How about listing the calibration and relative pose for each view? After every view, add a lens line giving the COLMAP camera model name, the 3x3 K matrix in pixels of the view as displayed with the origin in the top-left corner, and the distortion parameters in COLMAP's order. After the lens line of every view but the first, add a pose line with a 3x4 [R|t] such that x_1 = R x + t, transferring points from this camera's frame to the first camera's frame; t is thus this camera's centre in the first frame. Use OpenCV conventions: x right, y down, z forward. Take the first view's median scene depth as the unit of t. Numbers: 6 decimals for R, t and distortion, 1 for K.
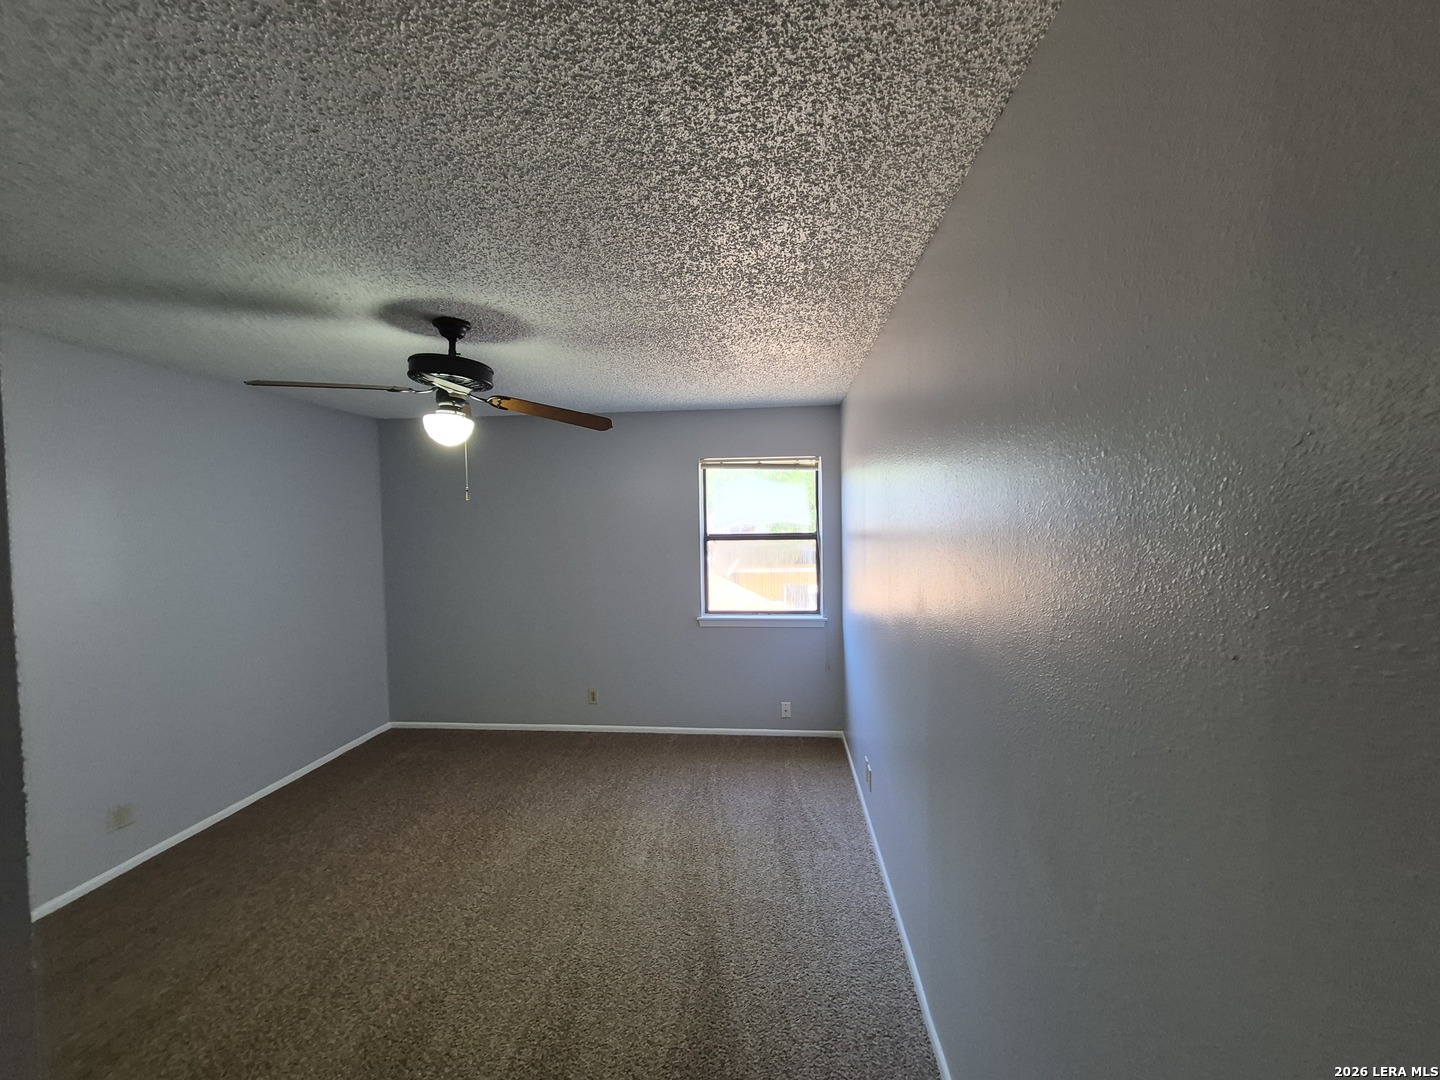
lens RADIAL K [[570.2, 0, 712.0], [0, 570.2, 543.6], [0, 0, 1]] dist [0.000656, 0.000200]
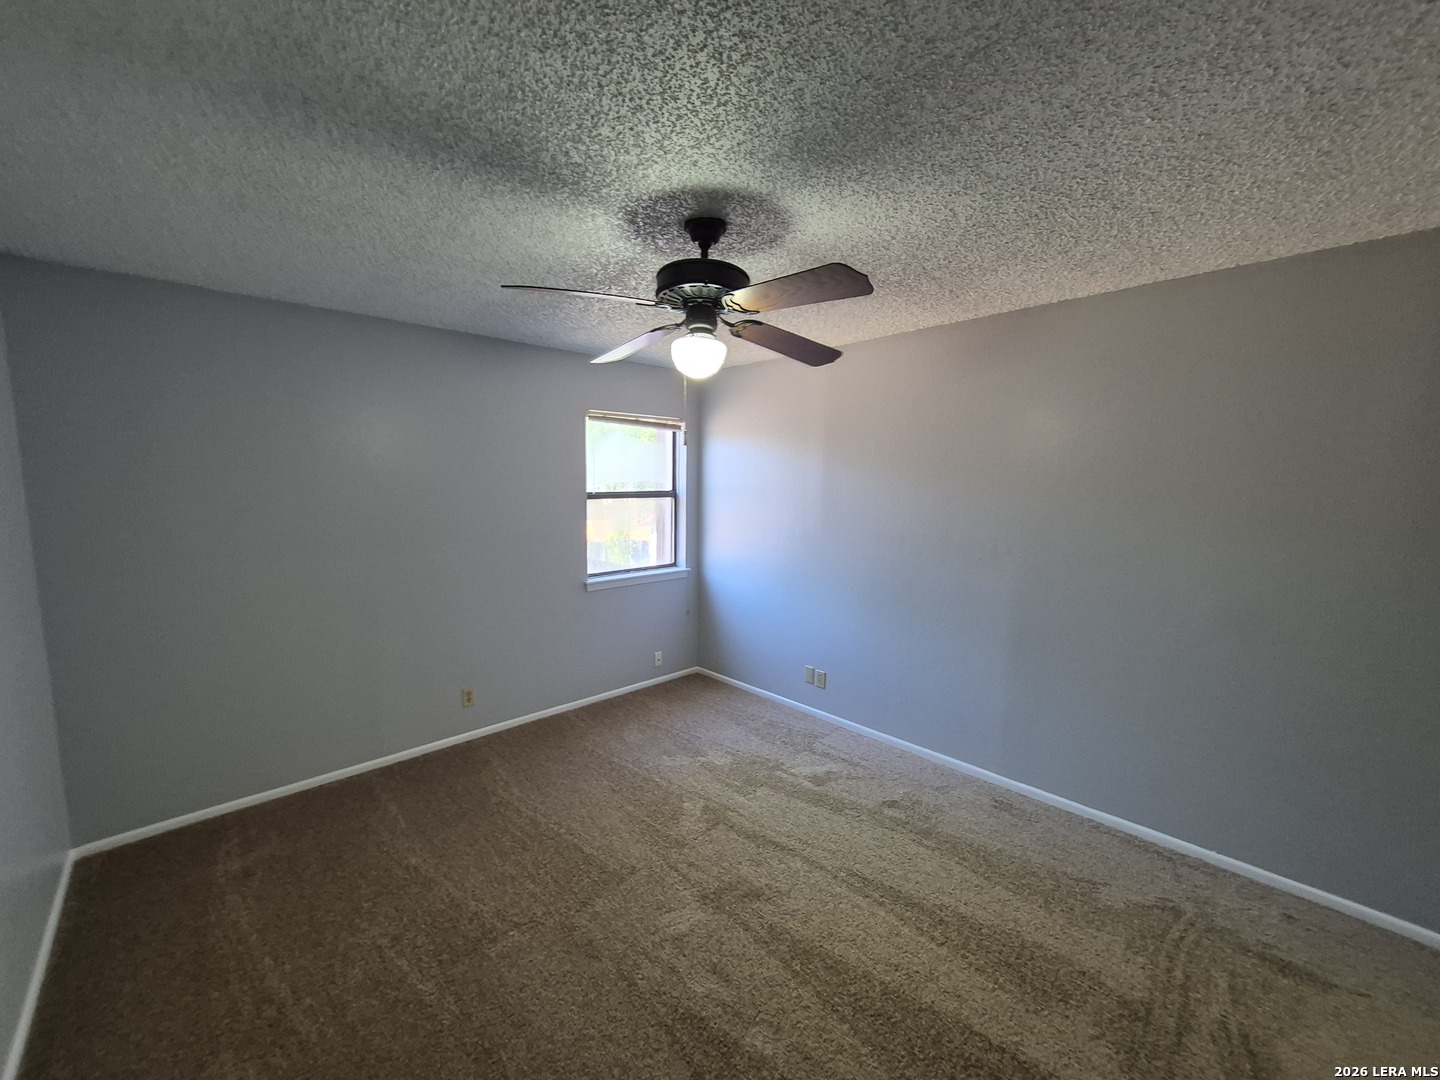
lens RADIAL K [[570.2, 0, 712.0], [0, 570.2, 543.6], [0, 0, 1]] dist [0.000656, 0.000200]
pose [[0.679225, -0.070127, 0.730572, -0.559629], [0.029052, 0.997213, 0.068712, 0.008928], [-0.733355, -0.025446, 0.679370, 0.215796]]
